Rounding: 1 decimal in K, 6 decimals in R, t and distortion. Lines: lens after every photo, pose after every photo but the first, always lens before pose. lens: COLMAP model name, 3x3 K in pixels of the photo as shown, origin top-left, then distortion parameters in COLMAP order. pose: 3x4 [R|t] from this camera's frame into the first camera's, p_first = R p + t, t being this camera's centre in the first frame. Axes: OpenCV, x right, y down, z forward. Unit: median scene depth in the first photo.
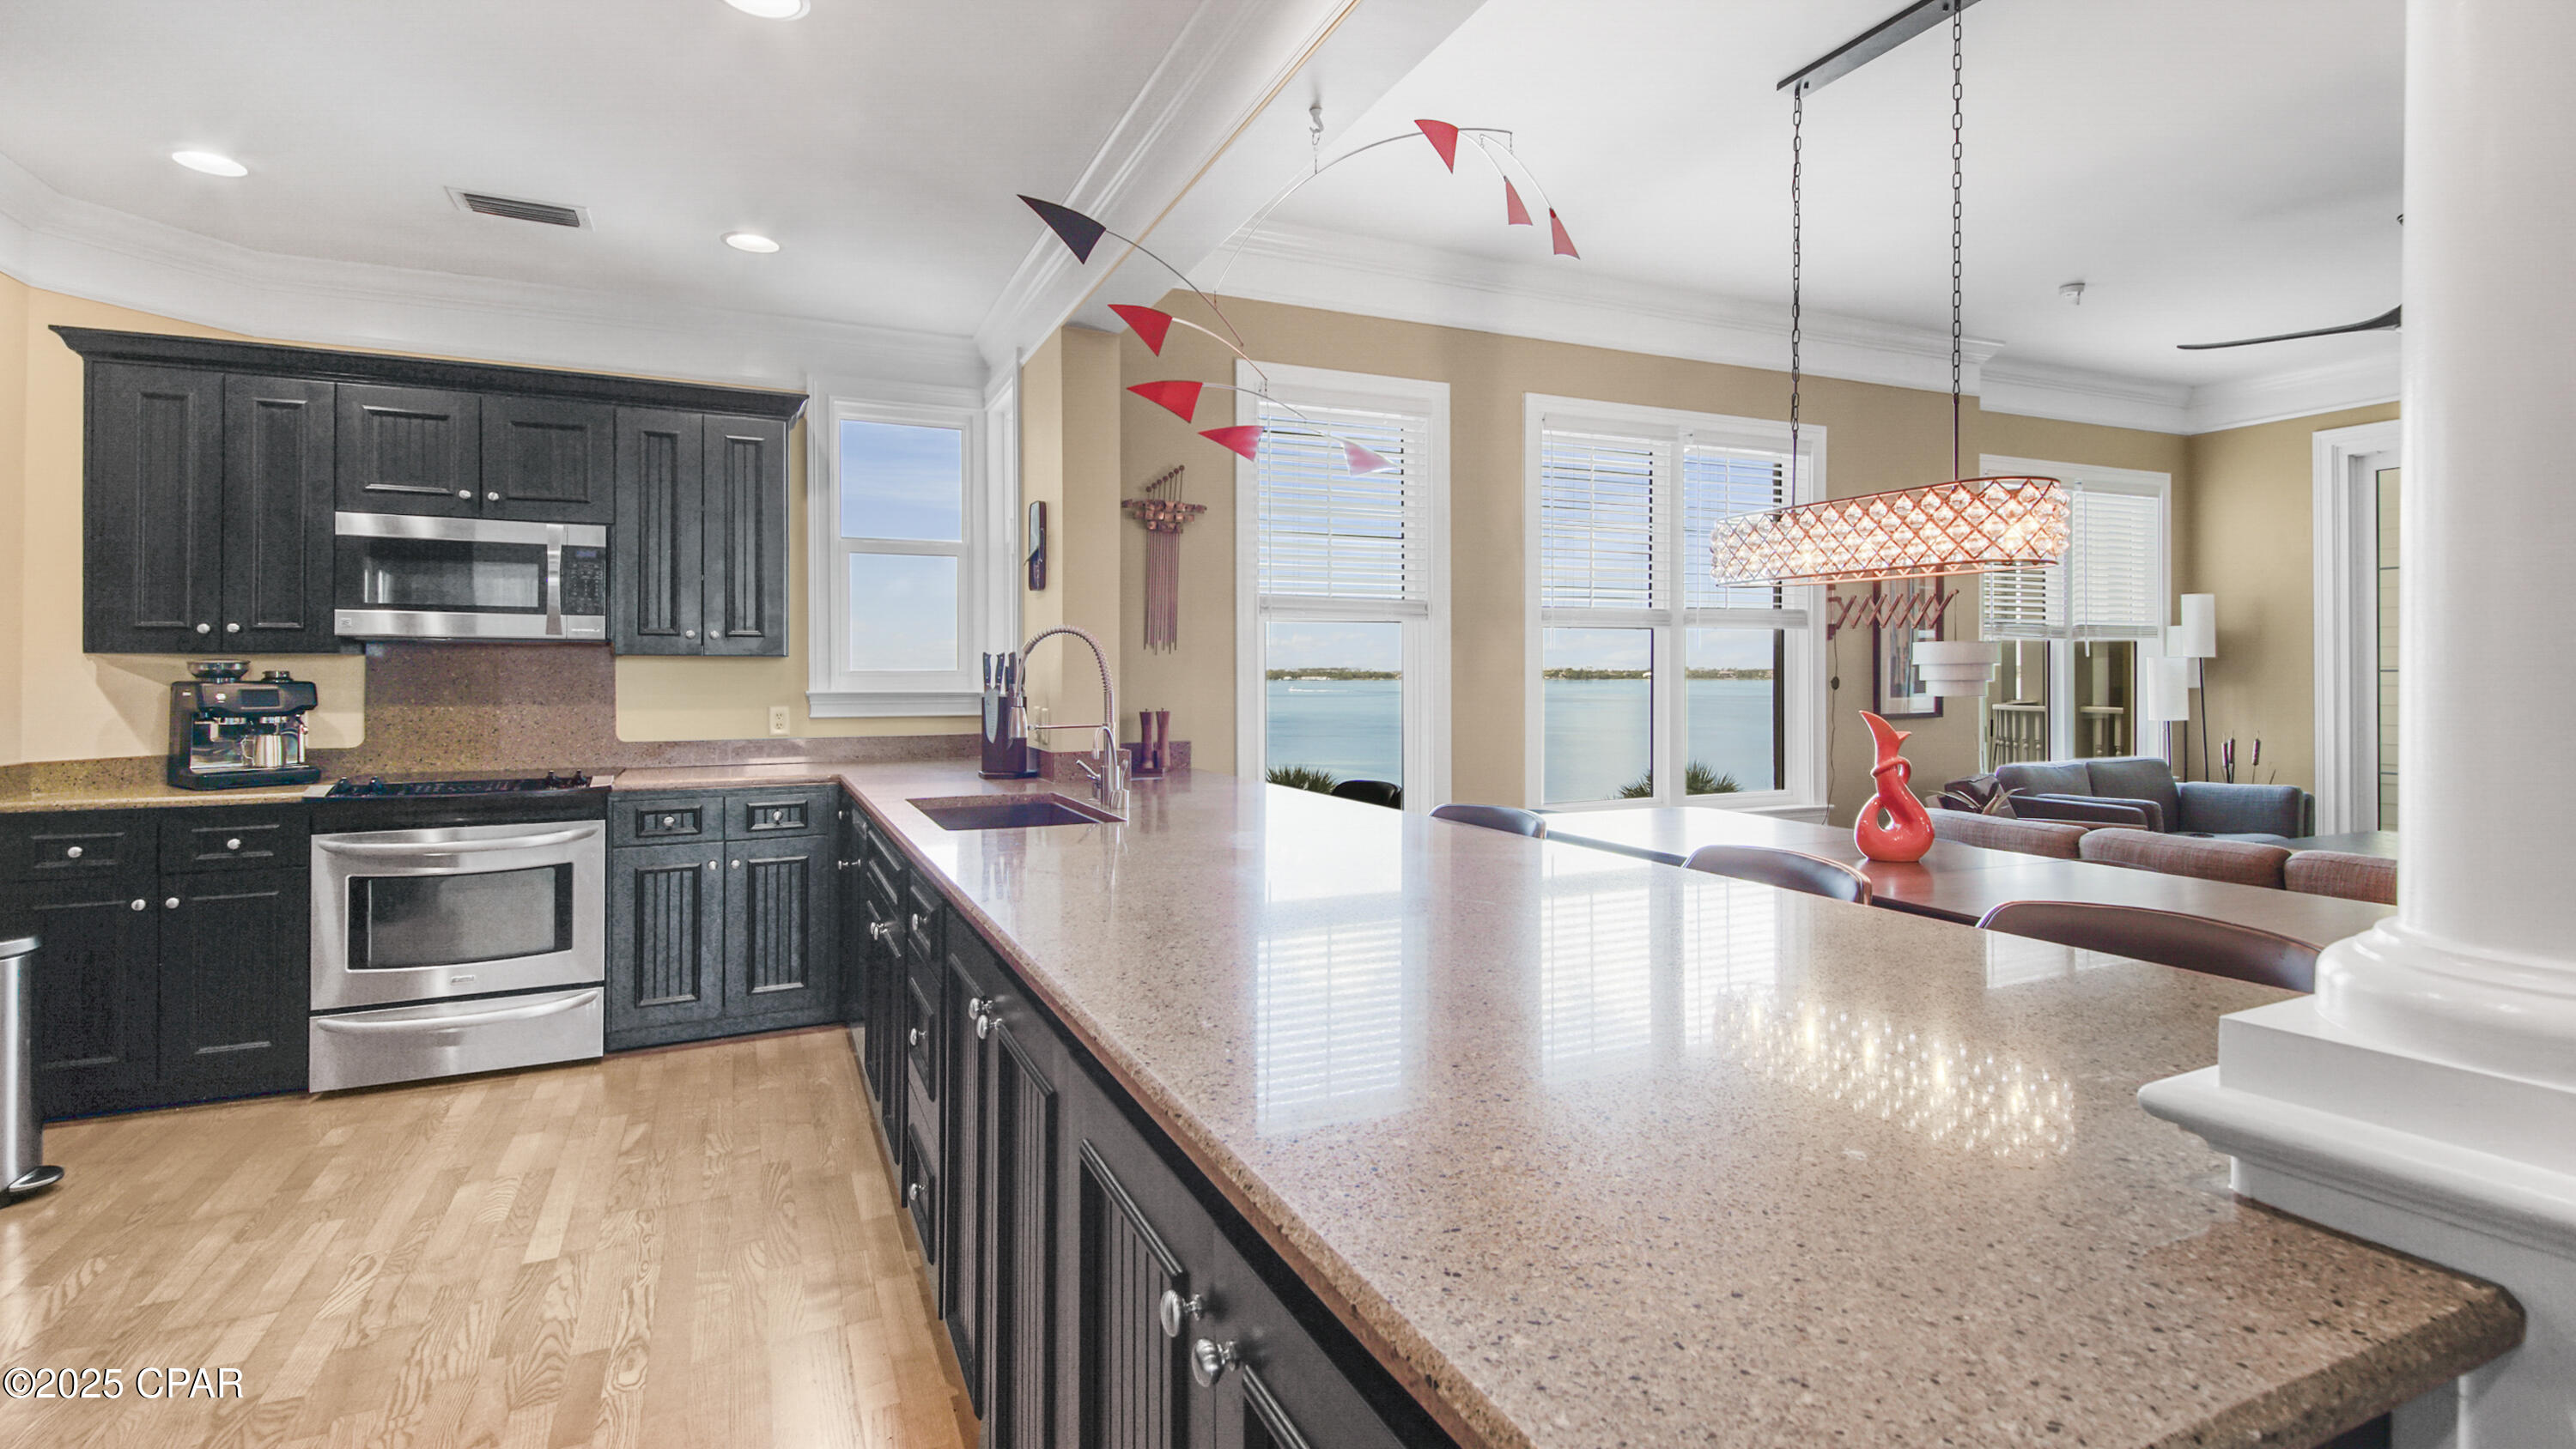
lens RADIAL K [[1175.6, 0, 1303.7], [0, 1175.6, 678.0], [0, 0, 1]] dist [0.022140, -0.012440]
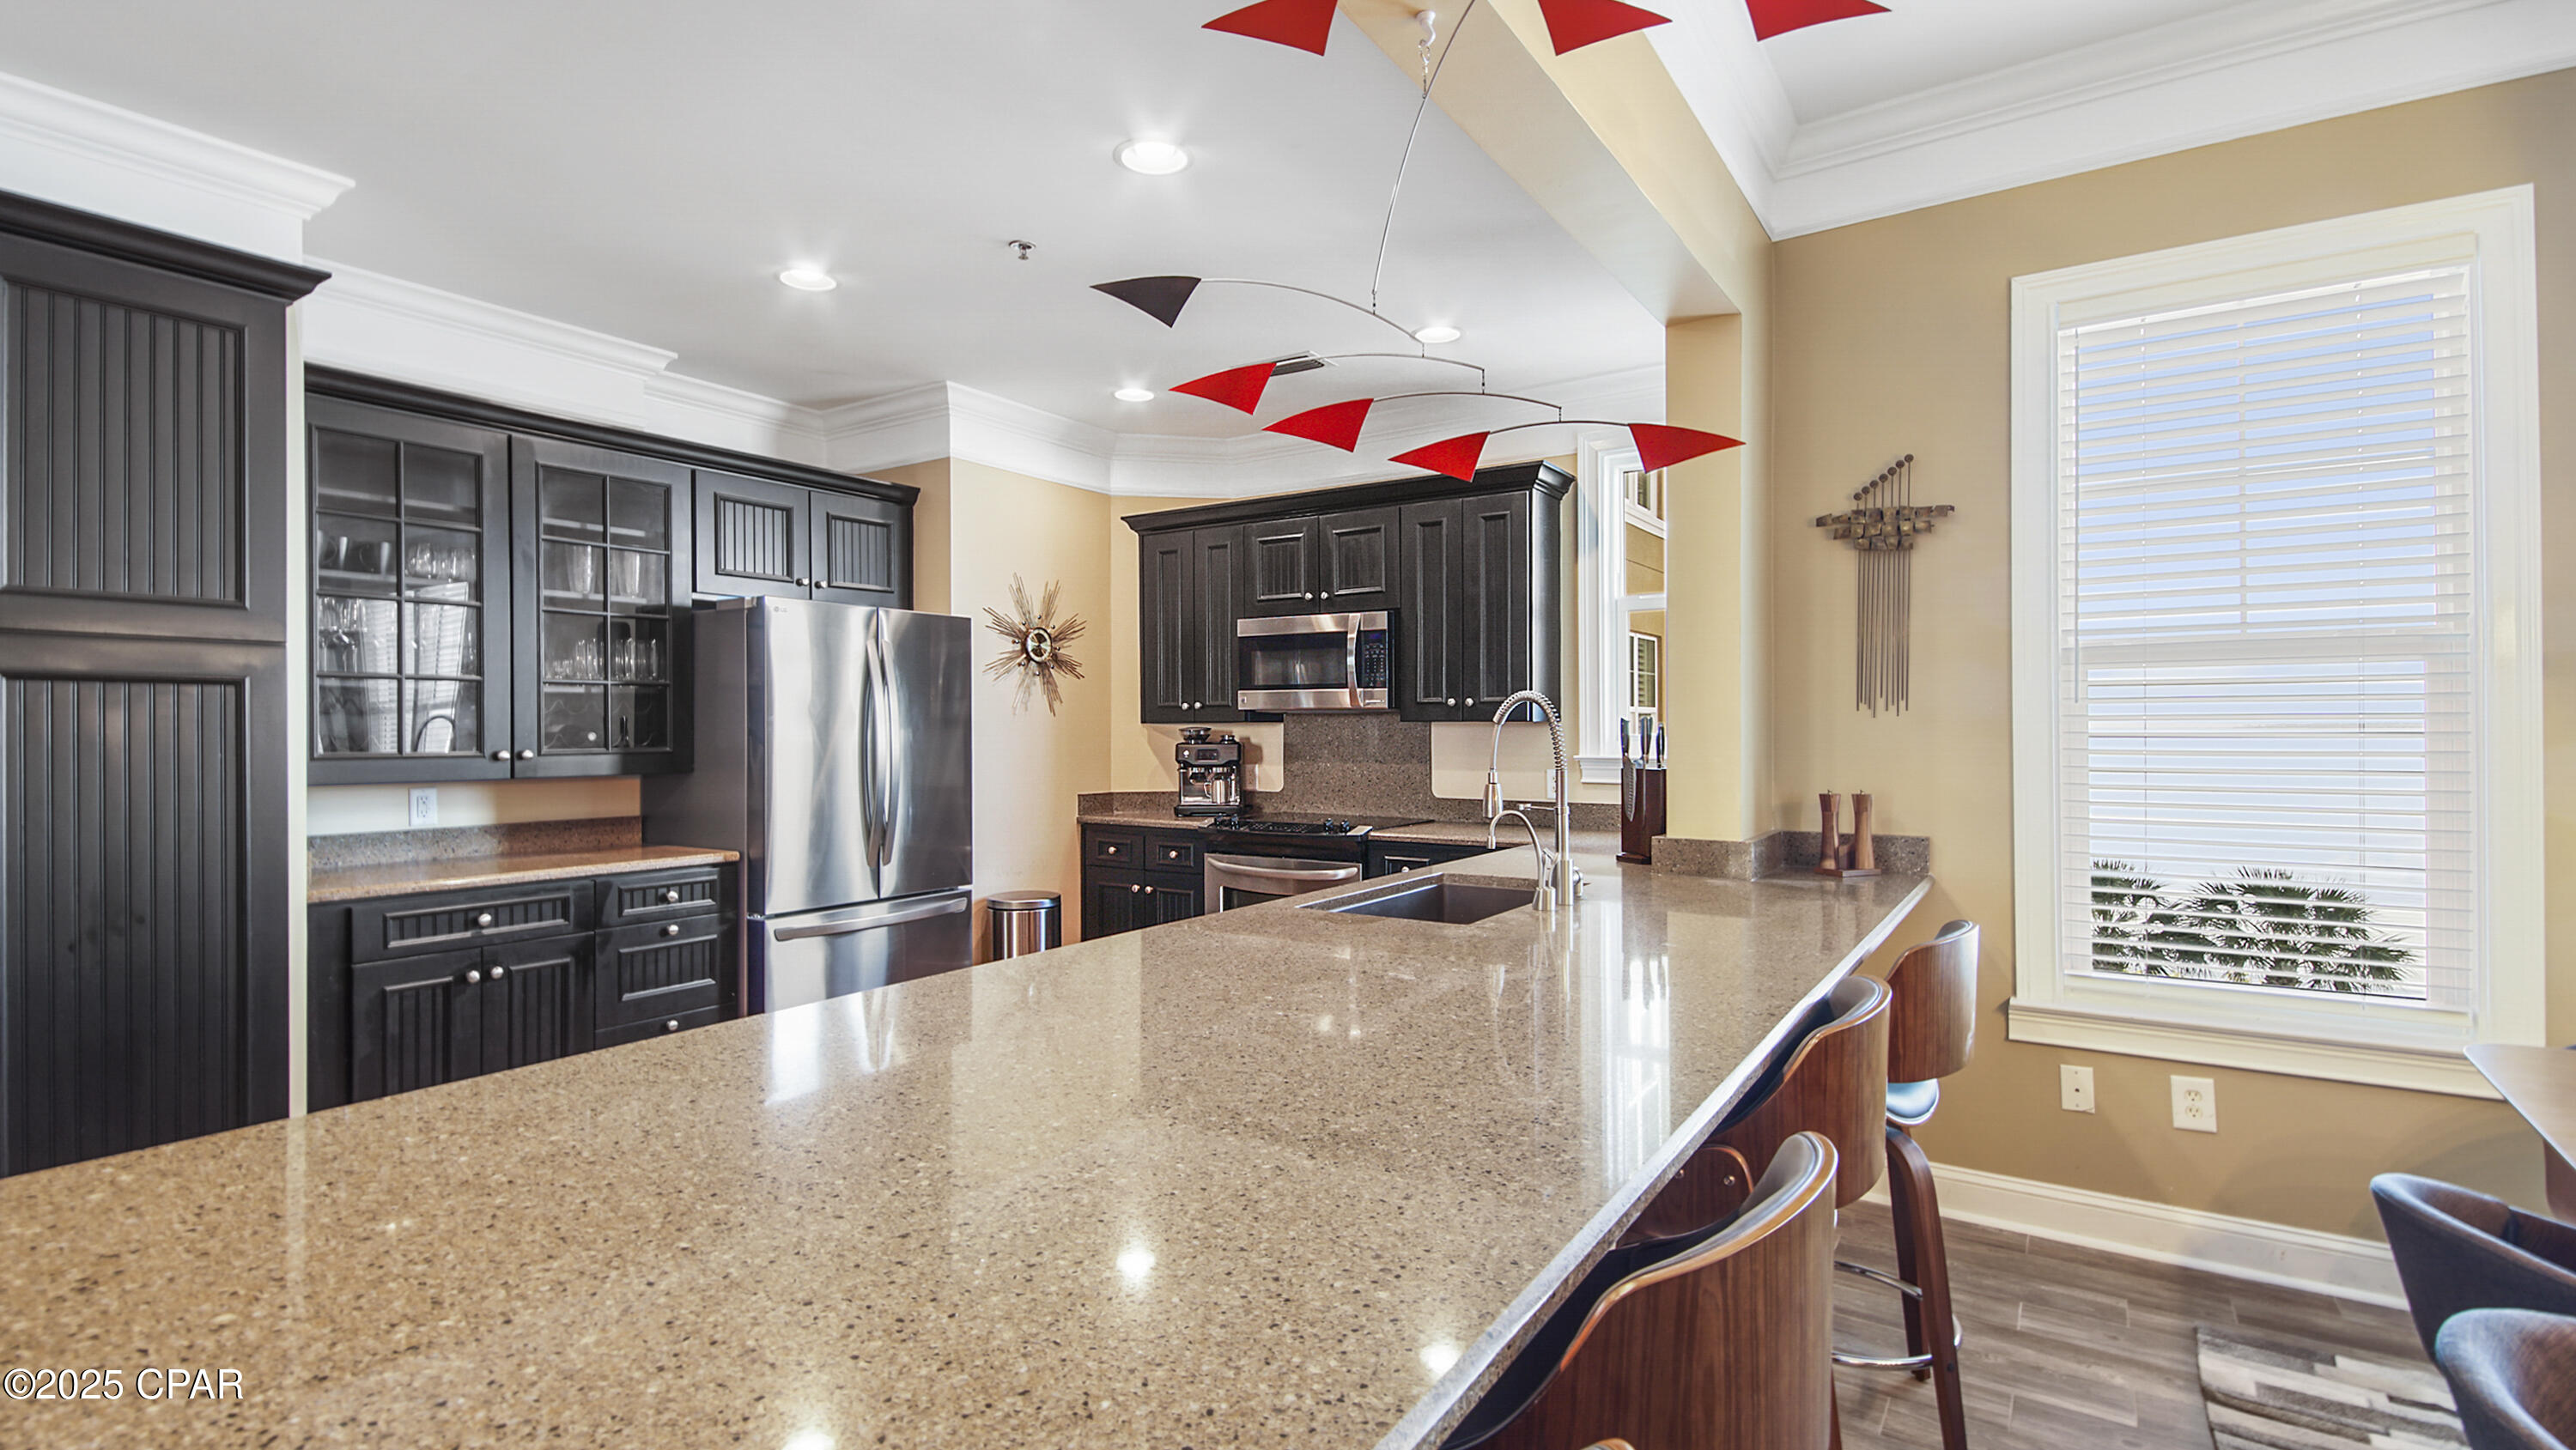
lens RADIAL K [[1175.6, 0, 1282.4], [0, 1175.6, 728.5], [0, 0, 1]] dist [0.022140, -0.012440]
pose [[0.511381, 0.001874, -0.859352, 0.374244], [-0.000585, 0.999998, 0.001833, -0.016222], [0.859354, -0.000434, 0.511381, 0.341914]]
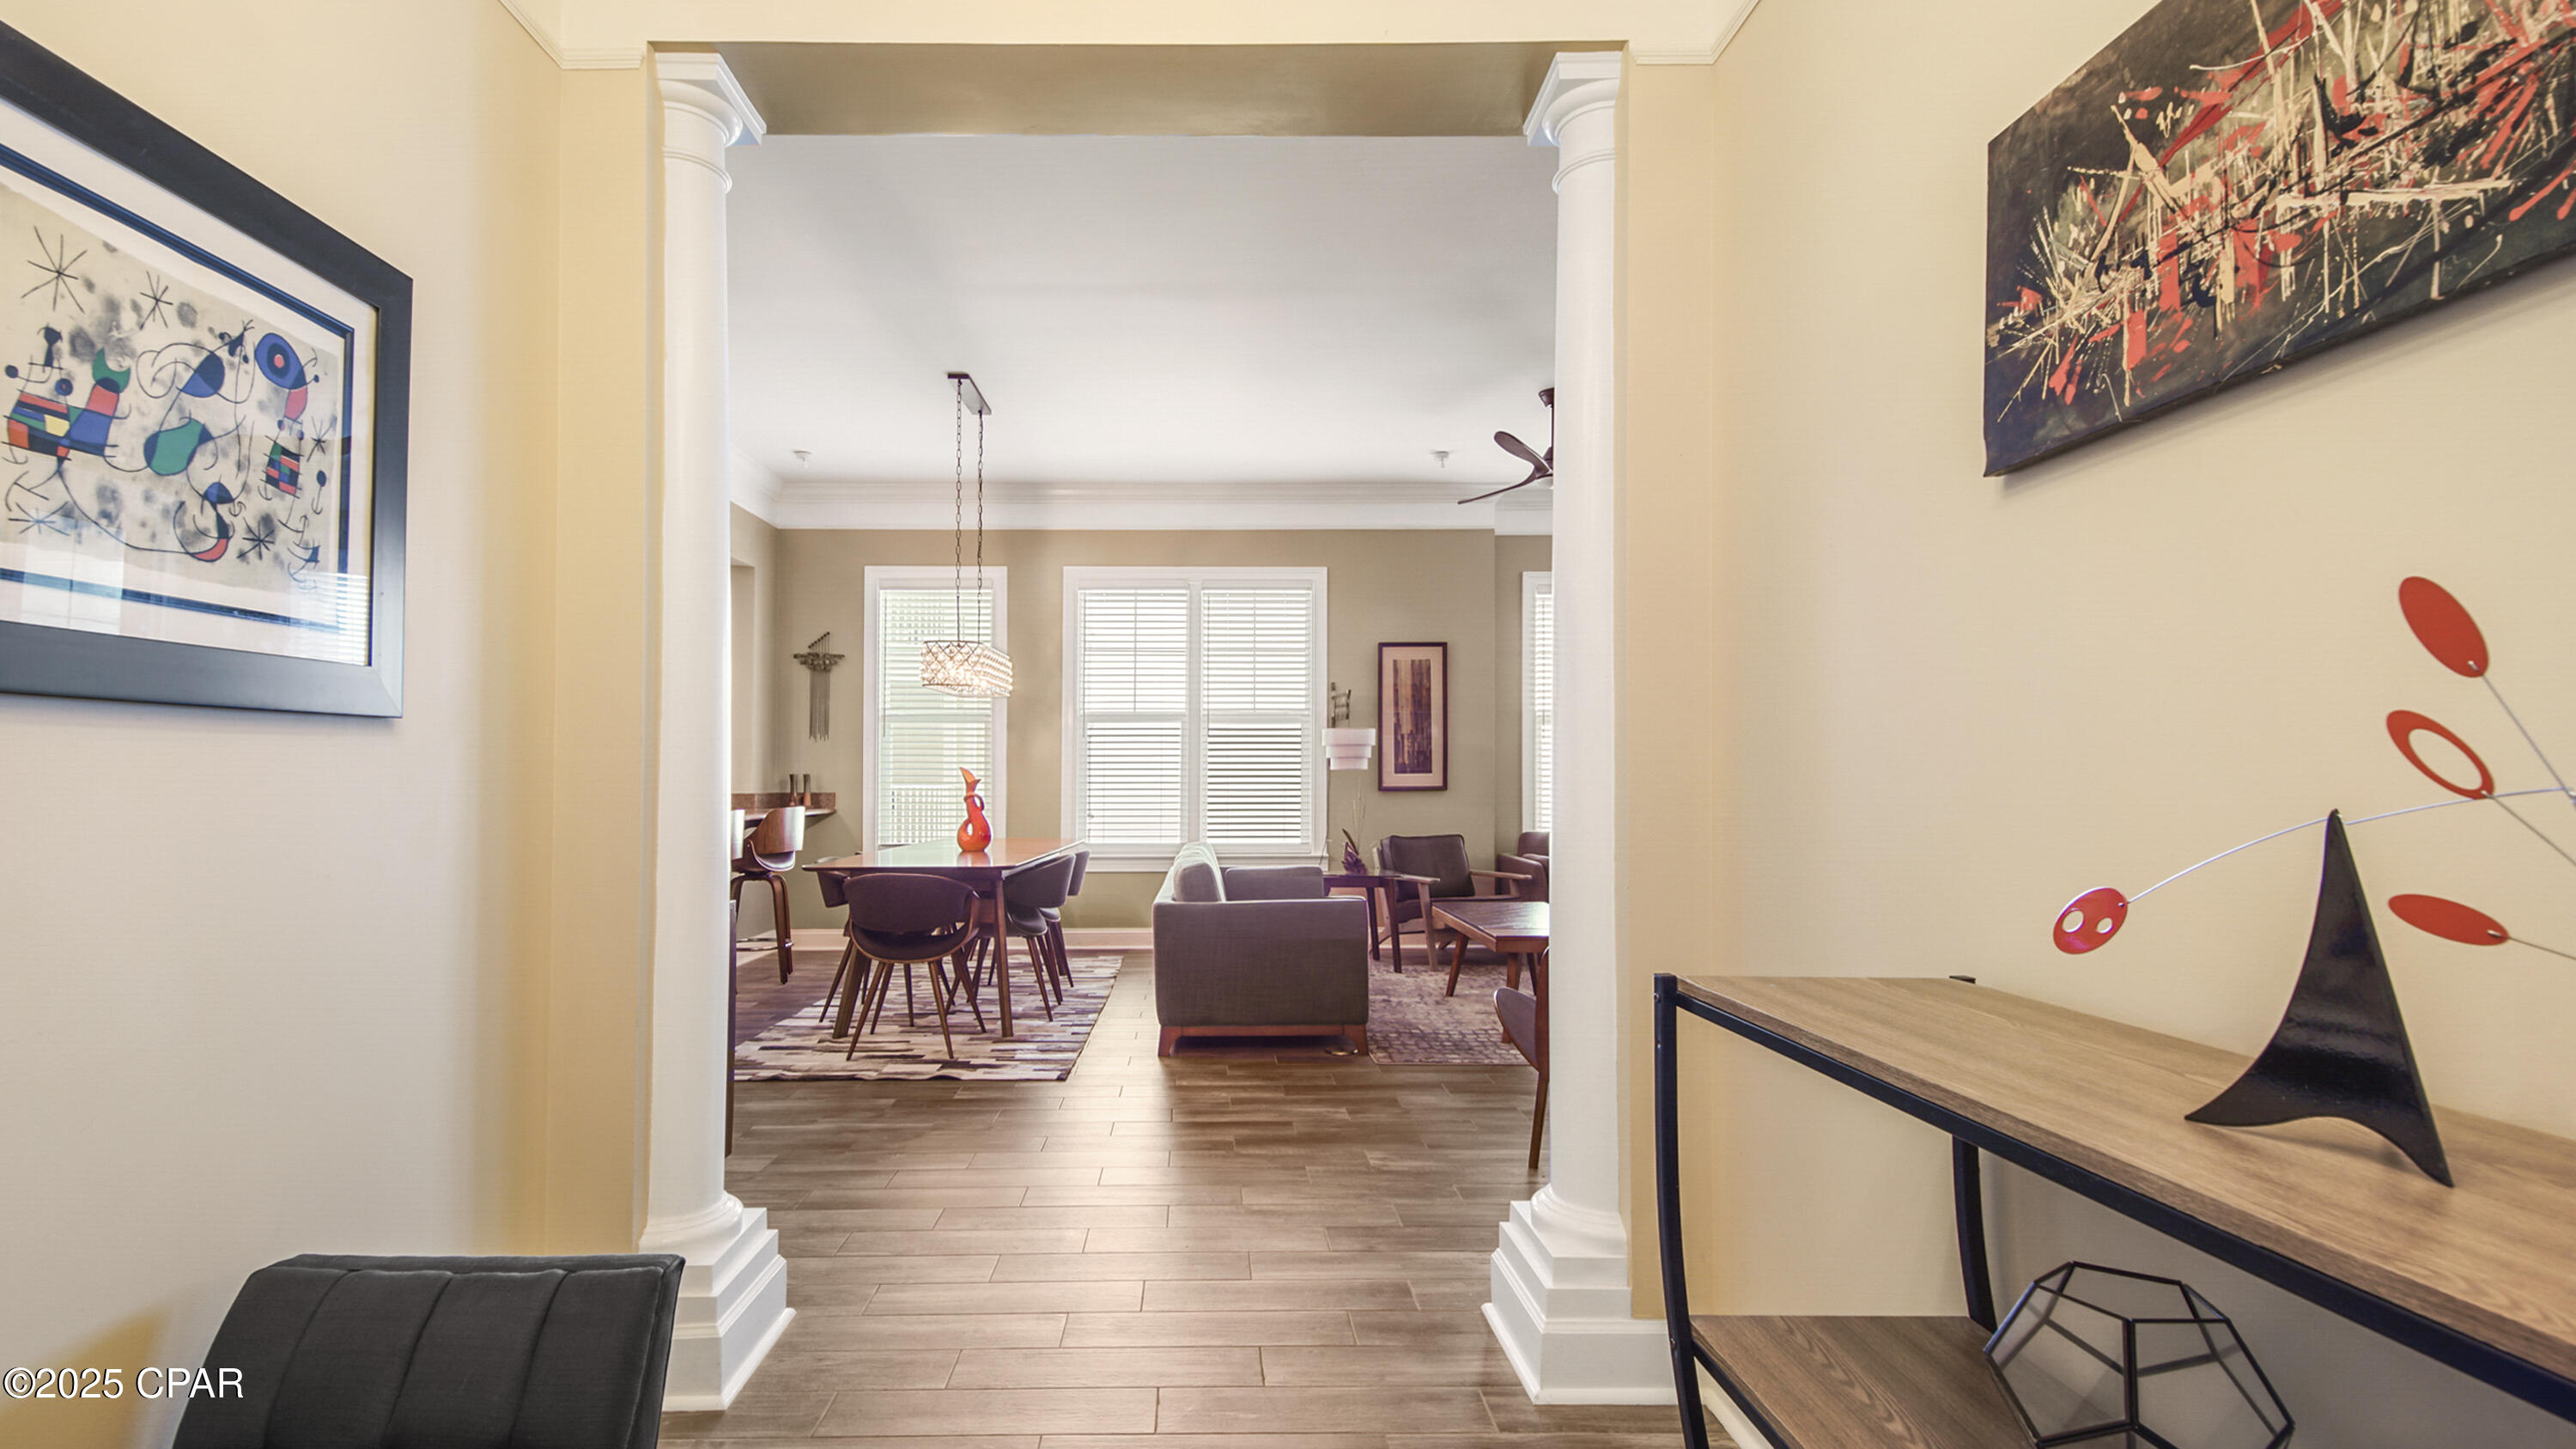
lens RADIAL K [[1175.9, 0, 1293.4], [0, 1175.9, 737.7], [0, 0, 1]] dist [0.022140, -0.012440]
pose [[0.927179, -0.011582, -0.374440, 1.368984], [-0.001101, 0.999433, -0.033641, 0.037576], [0.374617, 0.031604, 0.926641, -0.410043]]
